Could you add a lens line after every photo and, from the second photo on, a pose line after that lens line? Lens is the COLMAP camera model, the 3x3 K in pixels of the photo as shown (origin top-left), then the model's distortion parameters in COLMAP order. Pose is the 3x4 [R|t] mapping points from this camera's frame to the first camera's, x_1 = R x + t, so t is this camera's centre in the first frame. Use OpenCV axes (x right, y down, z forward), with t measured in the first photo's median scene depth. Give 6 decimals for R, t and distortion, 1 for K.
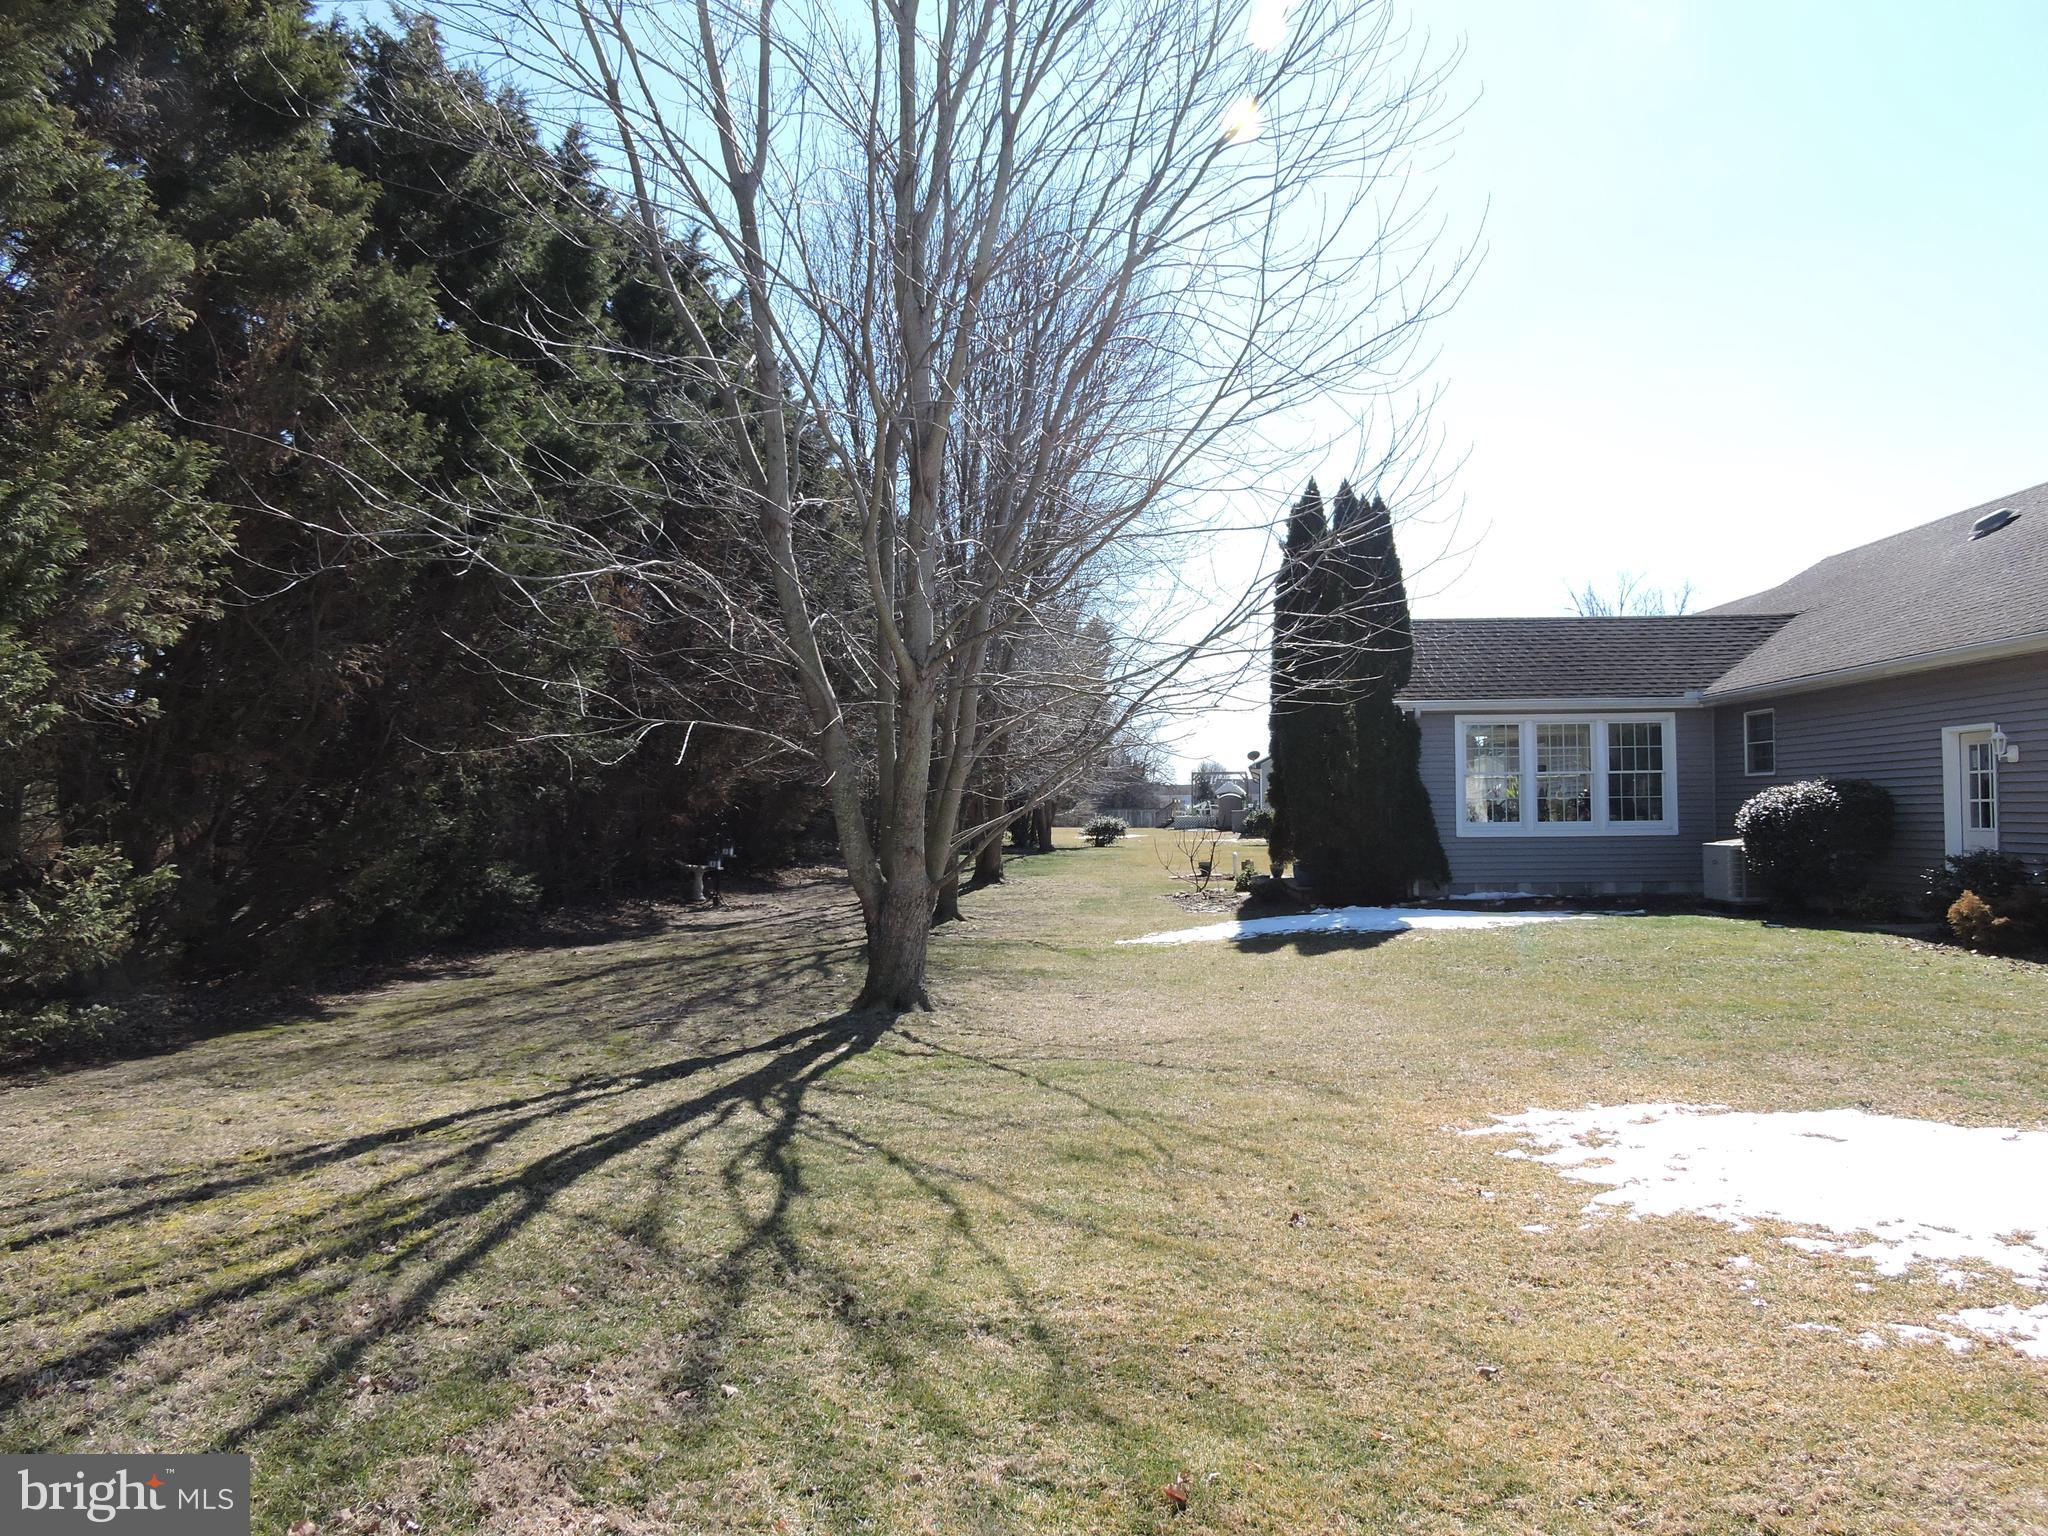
lens RADIAL K [[1462.7, 0, 1030.0], [0, 1462.7, 768.4], [0, 0, 1]] dist [0.003483, -0.007461]
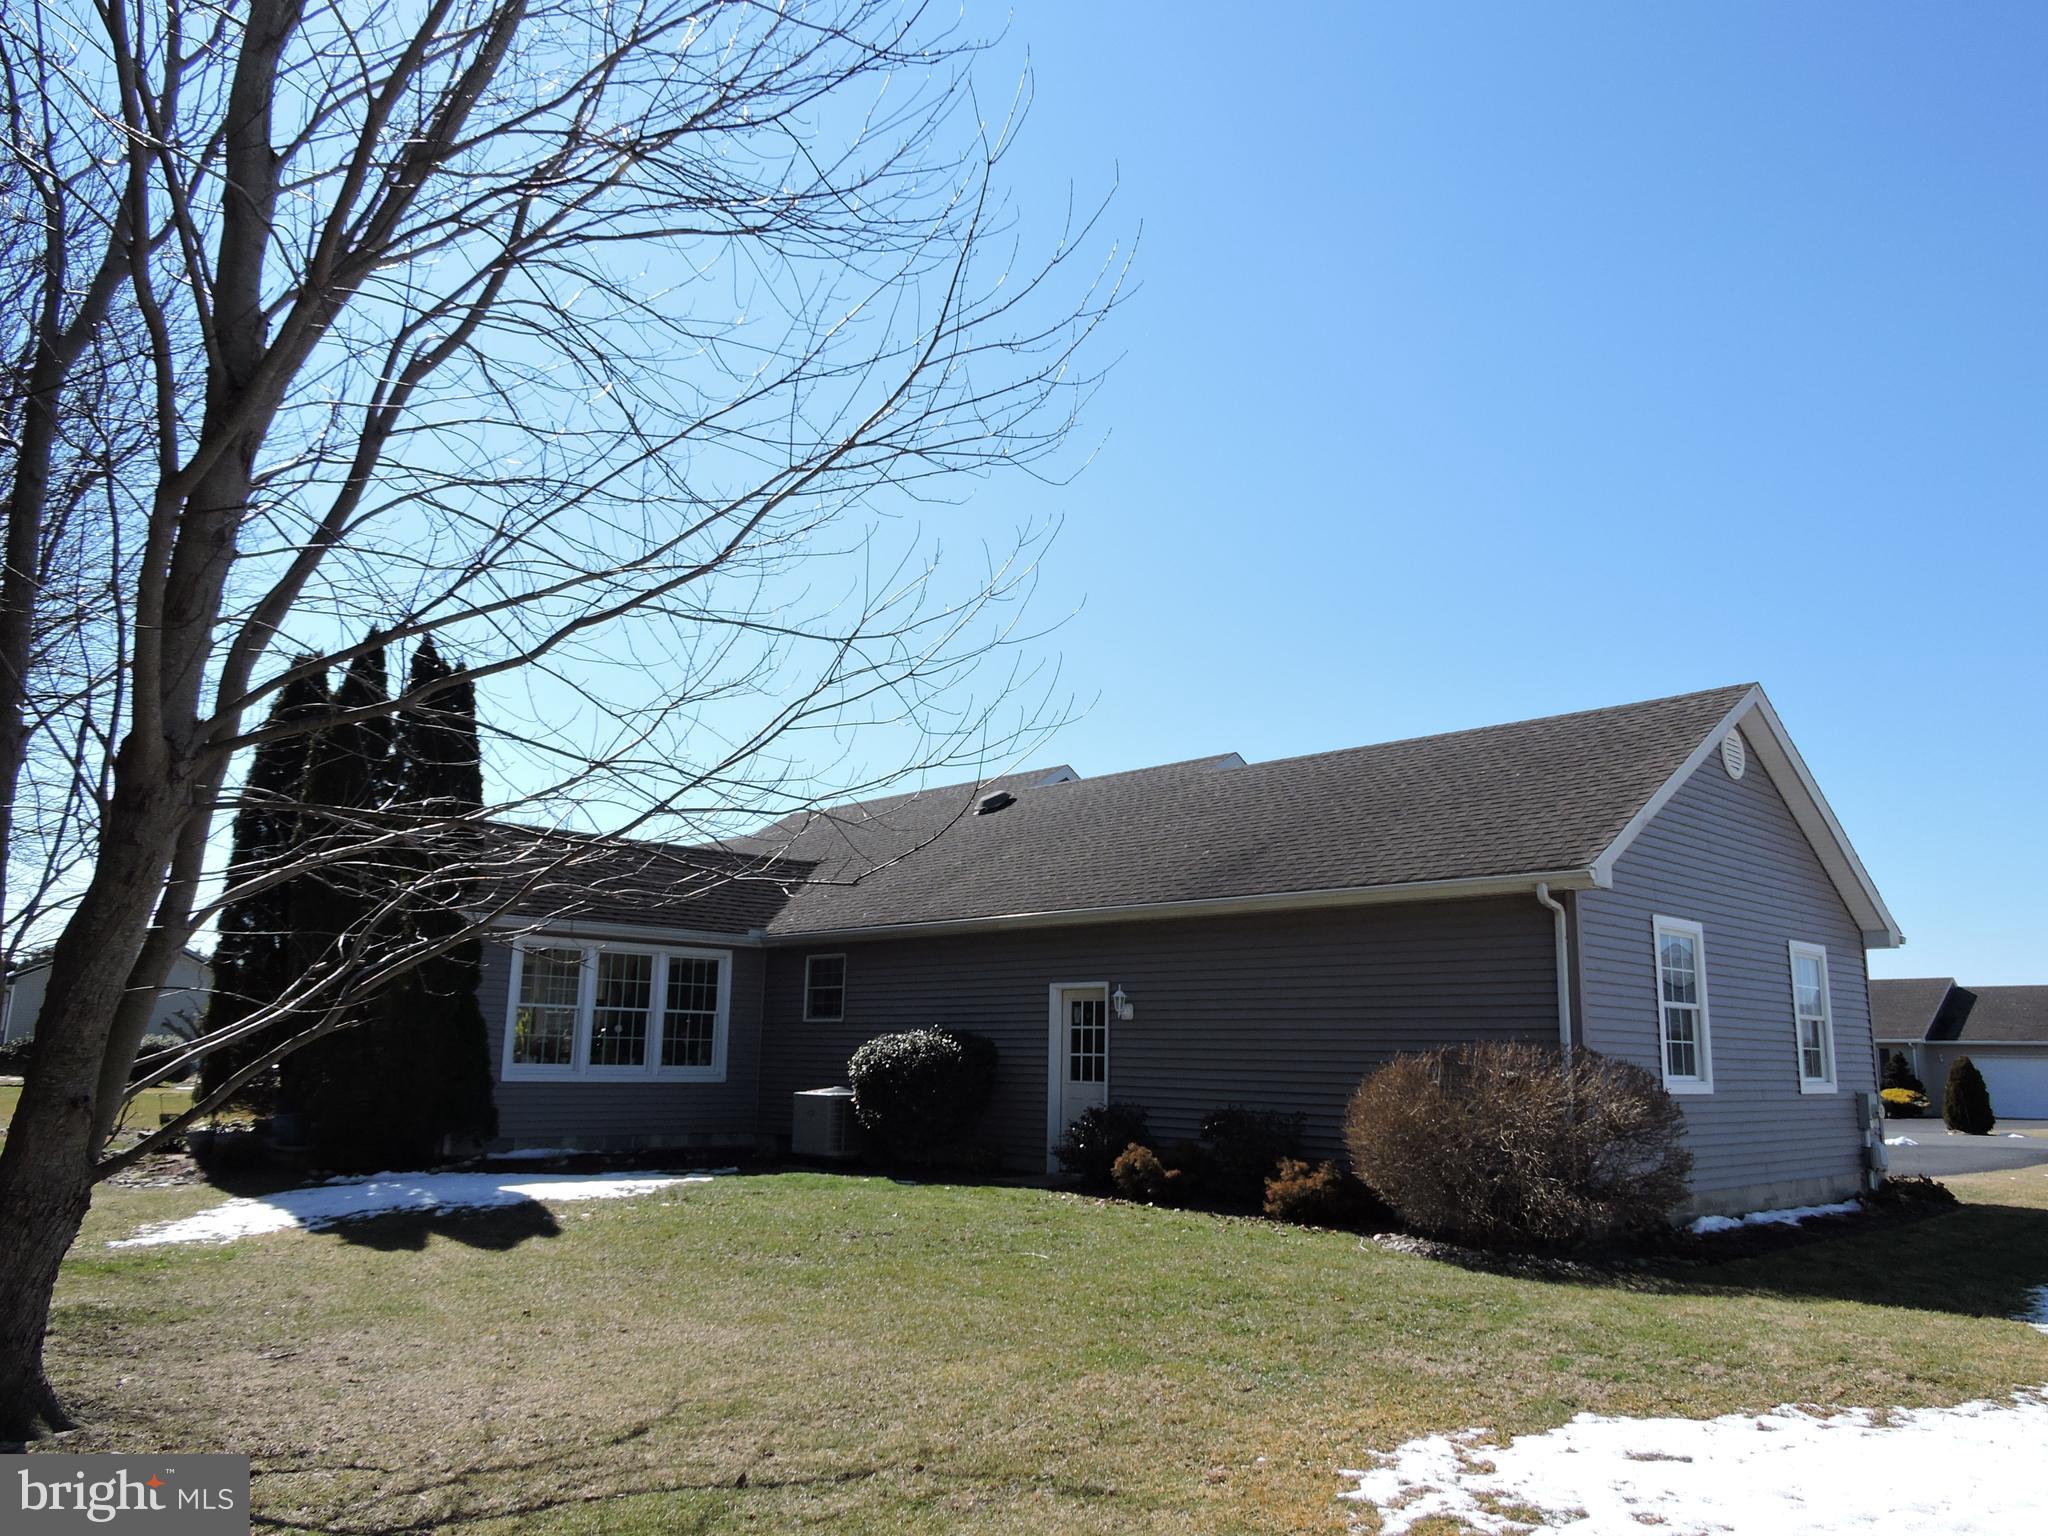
lens RADIAL K [[1462.7, 0, 1030.0], [0, 1462.7, 768.4], [0, 0, 1]] dist [0.003483, -0.007461]
pose [[0.688322, 0.164488, 0.706511, -0.119324], [-0.048385, 0.982194, -0.181531, 0.008936], [-0.723790, 0.090767, 0.684024, 0.202241]]
